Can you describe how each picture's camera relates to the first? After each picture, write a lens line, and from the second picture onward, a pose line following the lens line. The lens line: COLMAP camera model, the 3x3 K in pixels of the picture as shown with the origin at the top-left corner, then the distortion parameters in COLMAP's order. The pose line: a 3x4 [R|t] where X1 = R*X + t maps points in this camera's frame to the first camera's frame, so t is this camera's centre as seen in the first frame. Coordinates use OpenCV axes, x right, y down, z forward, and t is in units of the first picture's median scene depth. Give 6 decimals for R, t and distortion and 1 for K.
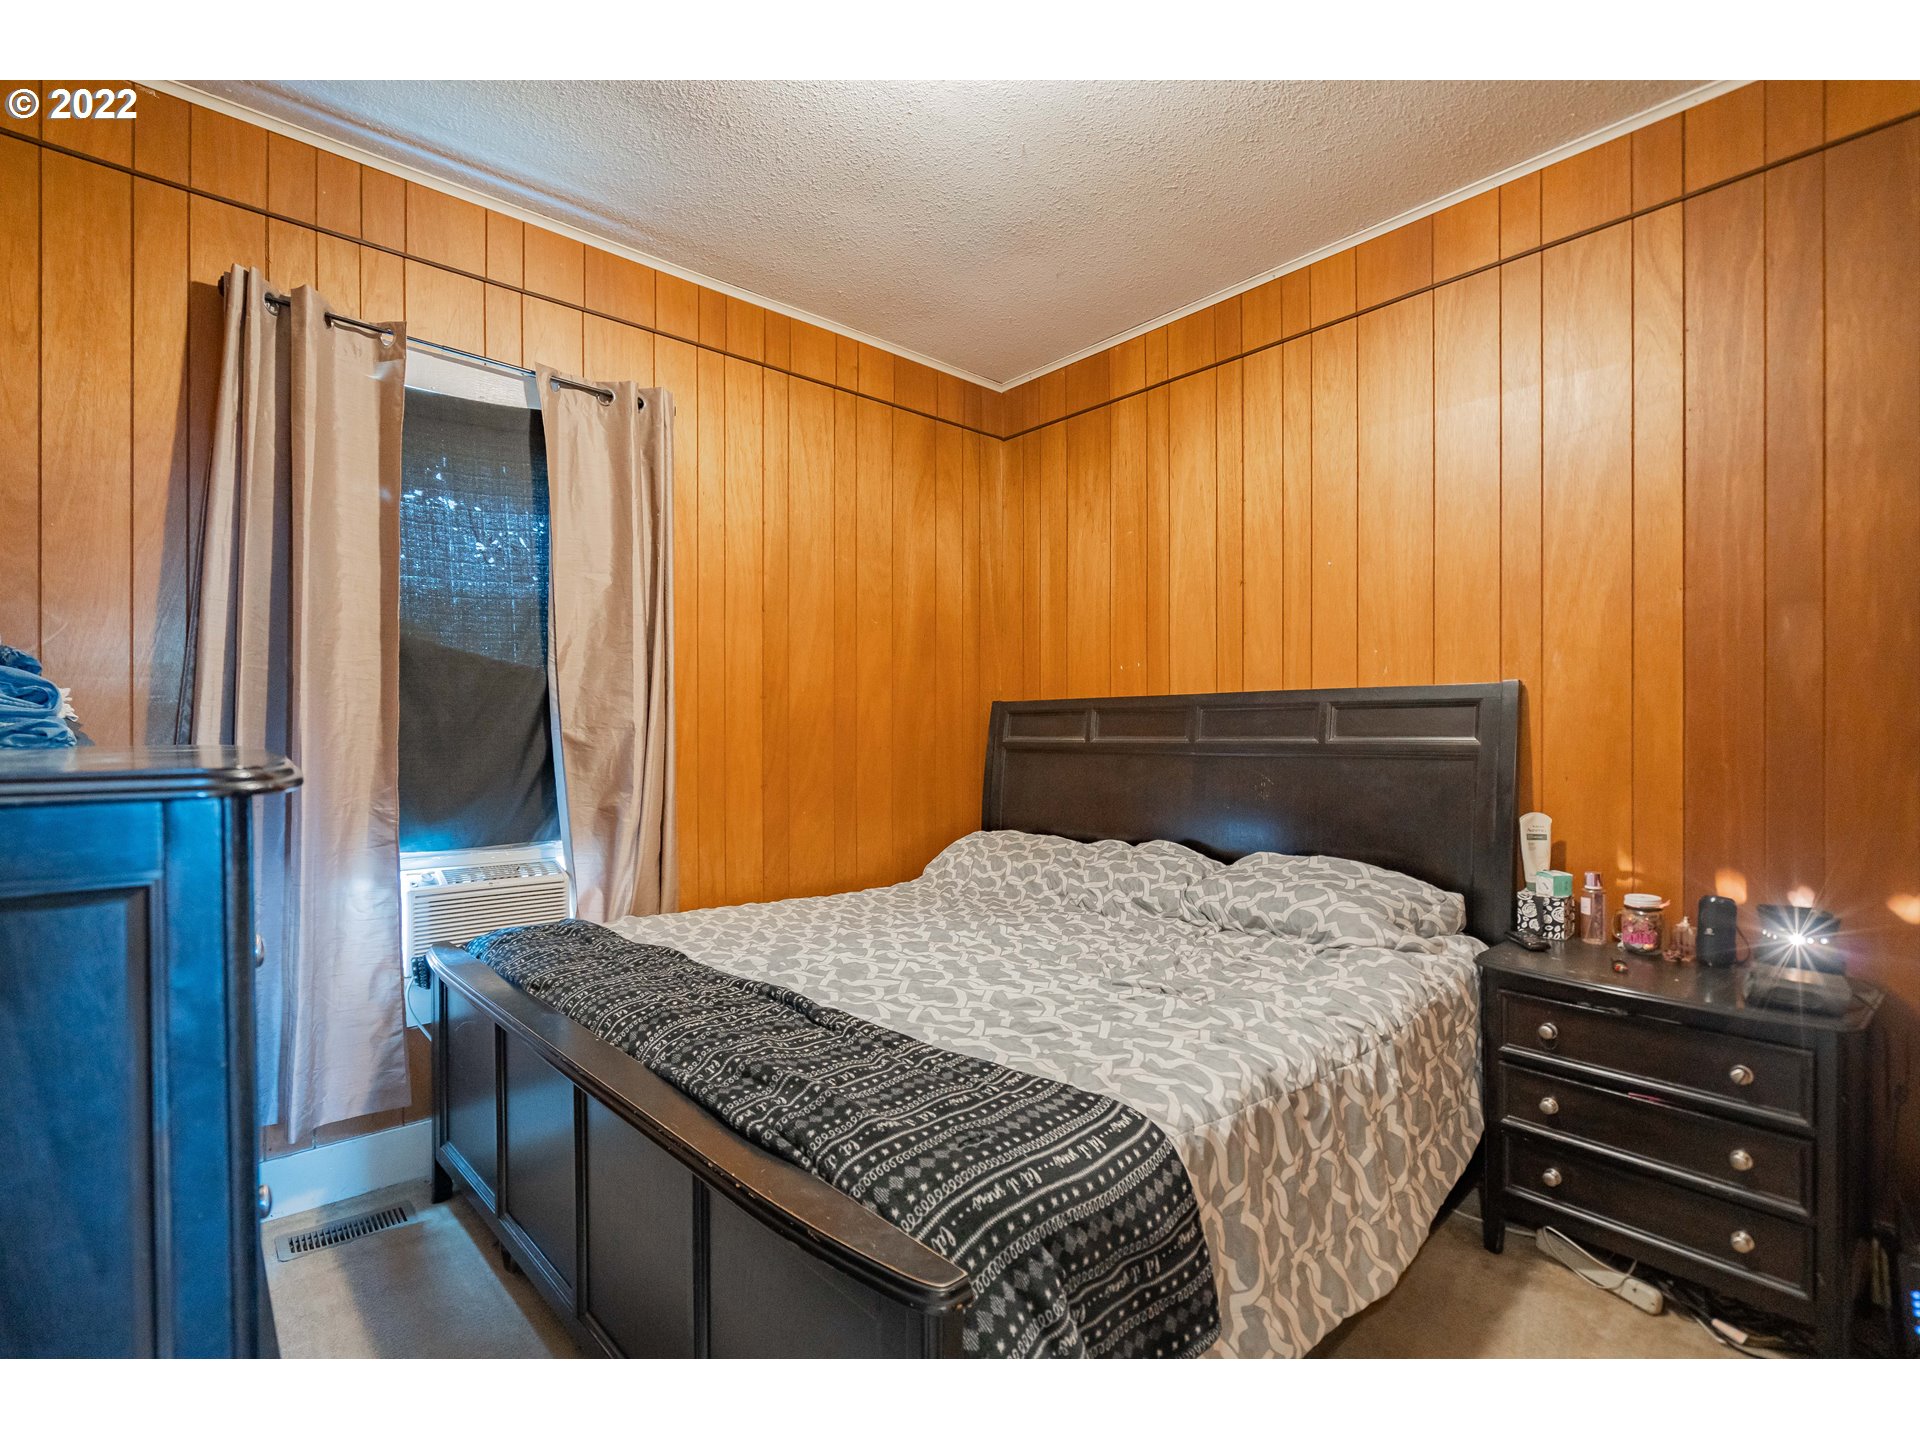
lens RADIAL K [[873.5, 0, 960.0], [0, 873.5, 720.0], [0, 0, 1]] dist [-0.003206, -0.000496]
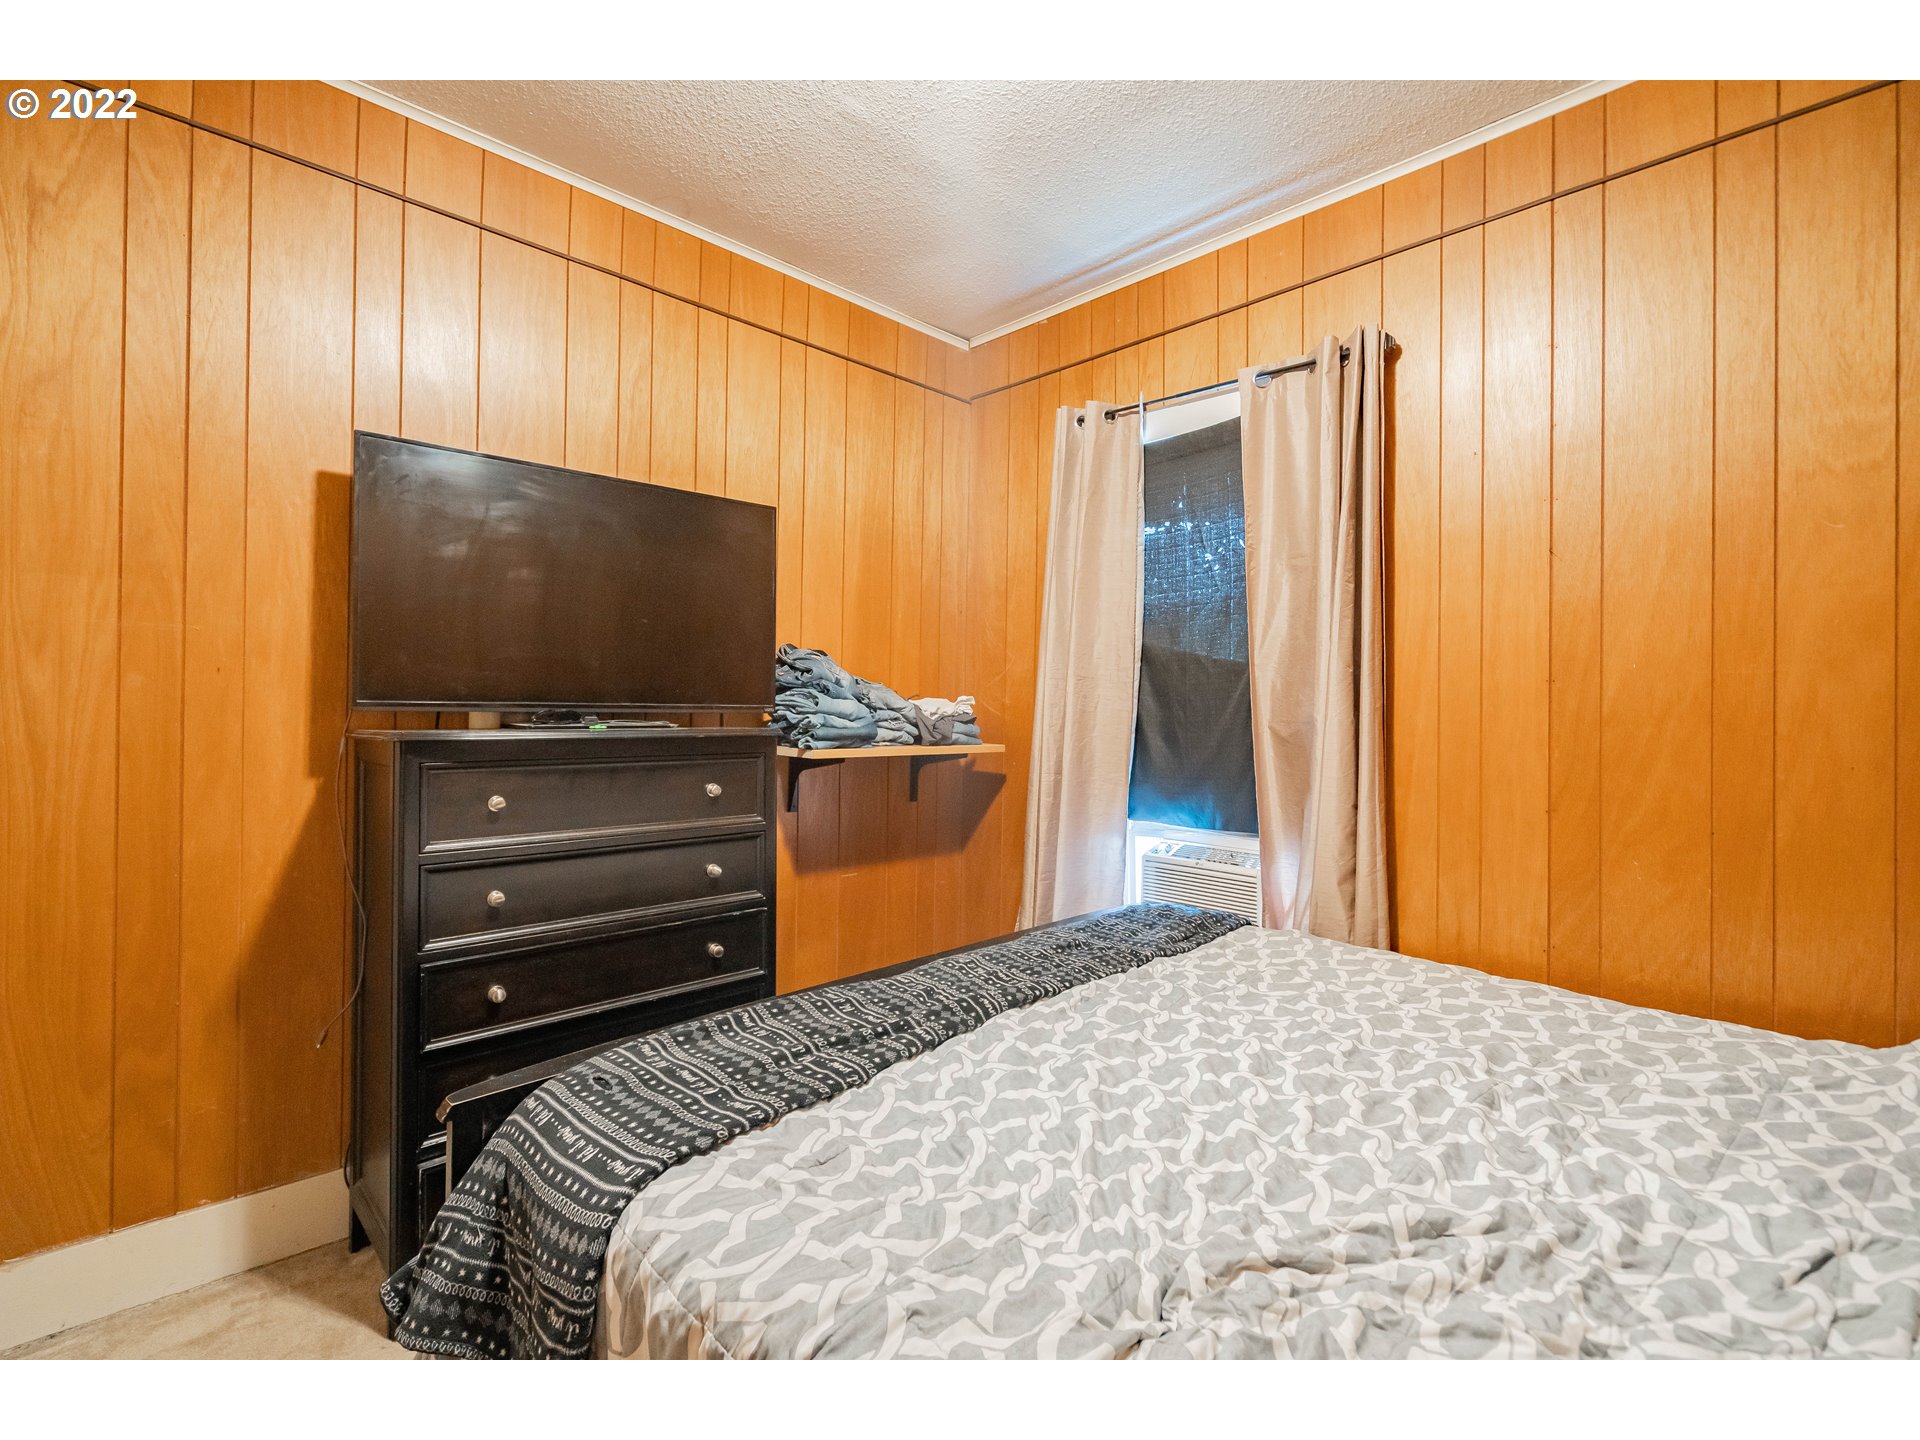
lens RADIAL K [[878.2, 0, 957.7], [0, 878.2, 680.0], [0, 0, 1]] dist [-0.000411, 0.000034]
pose [[0.050292, -0.037049, -0.998047, 1.185474], [0.003119, 0.999313, -0.036939, -0.006023], [0.998730, -0.001256, 0.050373, 1.373711]]
